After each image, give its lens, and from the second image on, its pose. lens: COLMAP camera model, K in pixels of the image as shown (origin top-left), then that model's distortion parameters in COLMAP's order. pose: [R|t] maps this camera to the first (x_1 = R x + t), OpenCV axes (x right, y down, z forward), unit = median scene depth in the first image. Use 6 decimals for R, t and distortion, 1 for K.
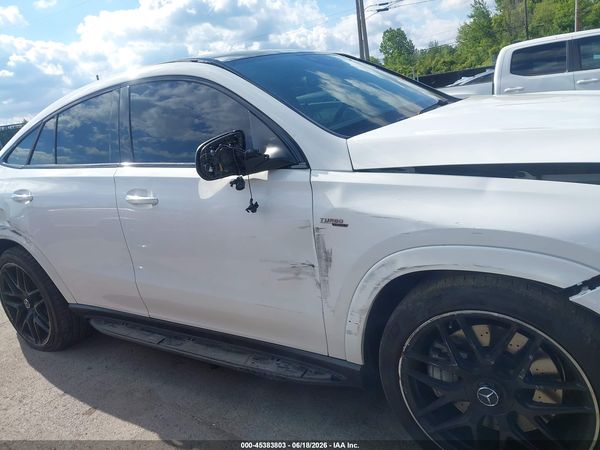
lens RADIAL K [[482.0, 0, 300.0], [0, 482.0, 225.0], [0, 0, 1]] dist [0.011022, -0.003454]
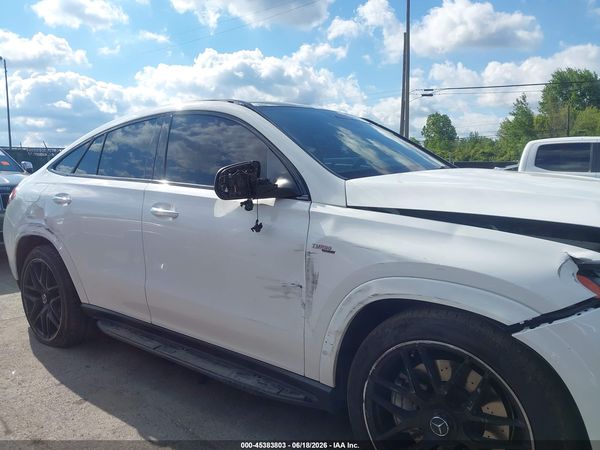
lens RADIAL K [[491.1, 0, 299.9], [0, 491.1, 230.7], [0, 0, 1]] dist [0.006431, 0.003198]
pose [[0.987094, 0.148810, -0.059172, 0.044923], [-0.155148, 0.980194, -0.123084, 0.060917], [0.039684, 0.130676, 0.990631, -0.092064]]
